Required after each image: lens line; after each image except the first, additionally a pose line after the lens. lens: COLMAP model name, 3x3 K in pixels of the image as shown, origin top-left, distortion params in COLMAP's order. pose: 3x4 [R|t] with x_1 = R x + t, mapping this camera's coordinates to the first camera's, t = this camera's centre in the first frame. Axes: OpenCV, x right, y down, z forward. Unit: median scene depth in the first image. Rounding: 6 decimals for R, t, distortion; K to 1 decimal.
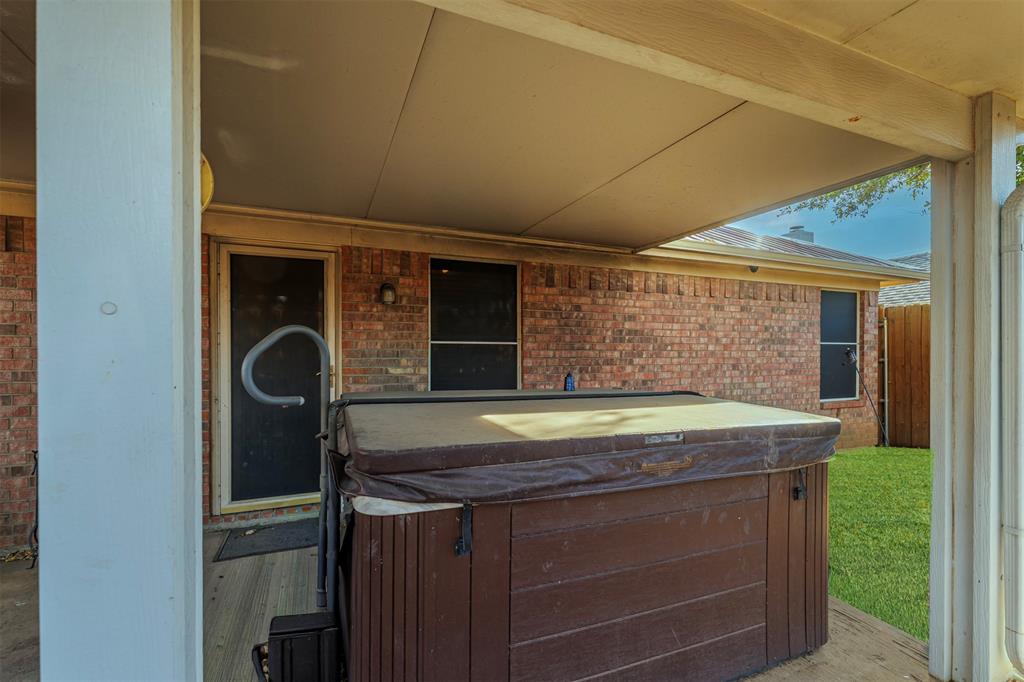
lens RADIAL K [[465.8, 0, 518.2], [0, 465.8, 347.4], [0, 0, 1]] dist [-0.002627, -0.000014]
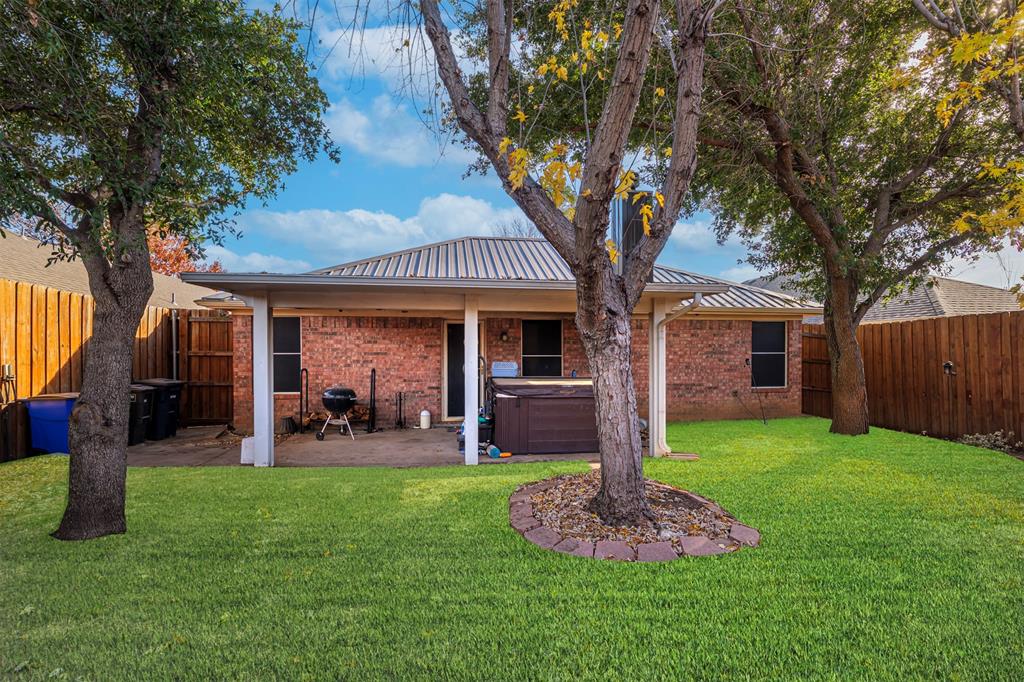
lens RADIAL K [[465.8, 0, 511.6], [0, 465.8, 339.9], [0, 0, 1]] dist [-0.002627, -0.000014]
pose [[0.963900, -0.007286, -0.266164, 0.286645], [0.005796, 0.999963, -0.006381, -0.057076], [0.266200, 0.004608, 0.963907, -0.946797]]
